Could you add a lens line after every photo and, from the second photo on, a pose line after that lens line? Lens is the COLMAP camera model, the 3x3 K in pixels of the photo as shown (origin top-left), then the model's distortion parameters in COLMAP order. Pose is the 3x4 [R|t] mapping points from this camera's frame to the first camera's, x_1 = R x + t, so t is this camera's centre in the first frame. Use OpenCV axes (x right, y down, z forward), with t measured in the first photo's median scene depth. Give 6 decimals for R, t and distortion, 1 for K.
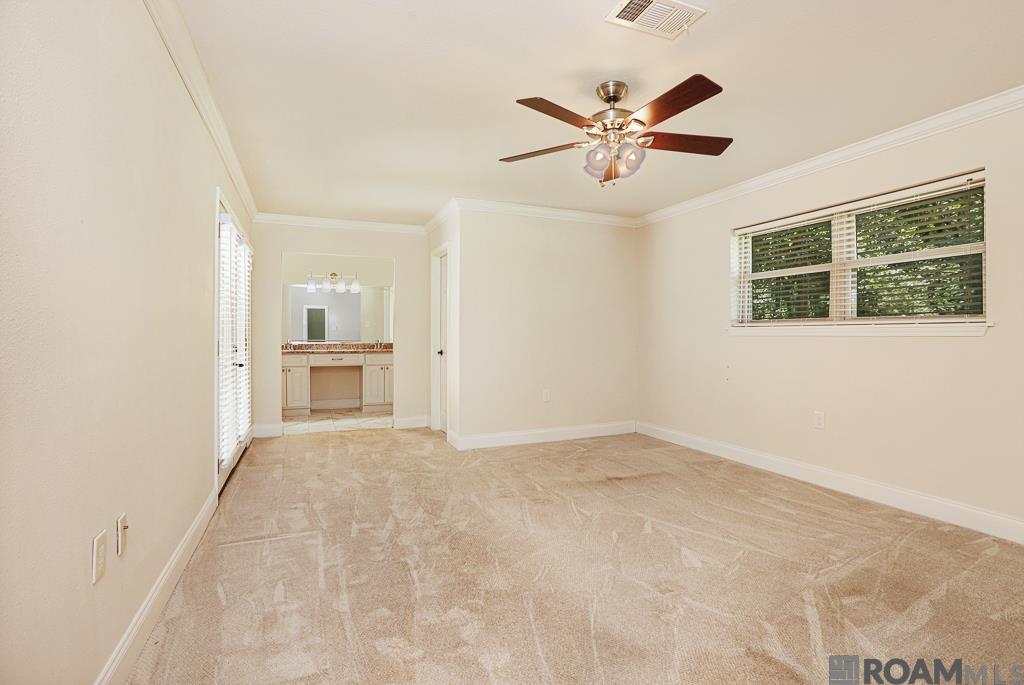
lens RADIAL K [[477.6, 0, 517.6], [0, 477.6, 340.1], [0, 0, 1]] dist [-0.022912, 0.001107]
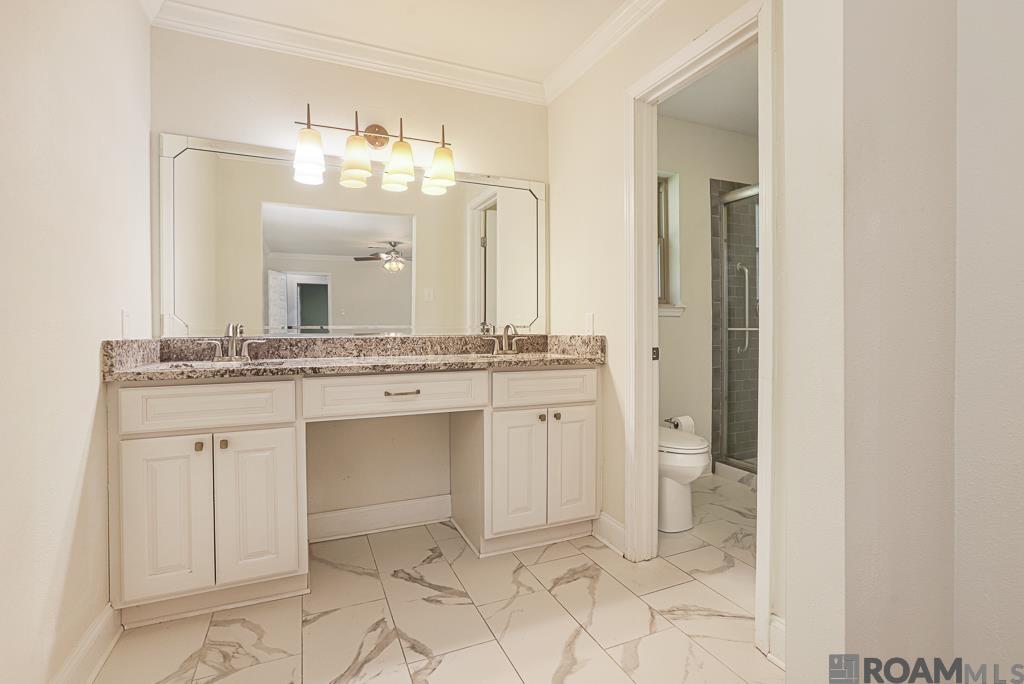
lens RADIAL K [[477.6, 0, 511.7], [0, 477.6, 338.4], [0, 0, 1]] dist [-0.022912, 0.001107]
pose [[0.999972, -0.007006, 0.002473, -0.307112], [0.007021, 0.999954, -0.006465, 0.009905], [-0.002428, 0.006482, 0.999976, 0.699772]]
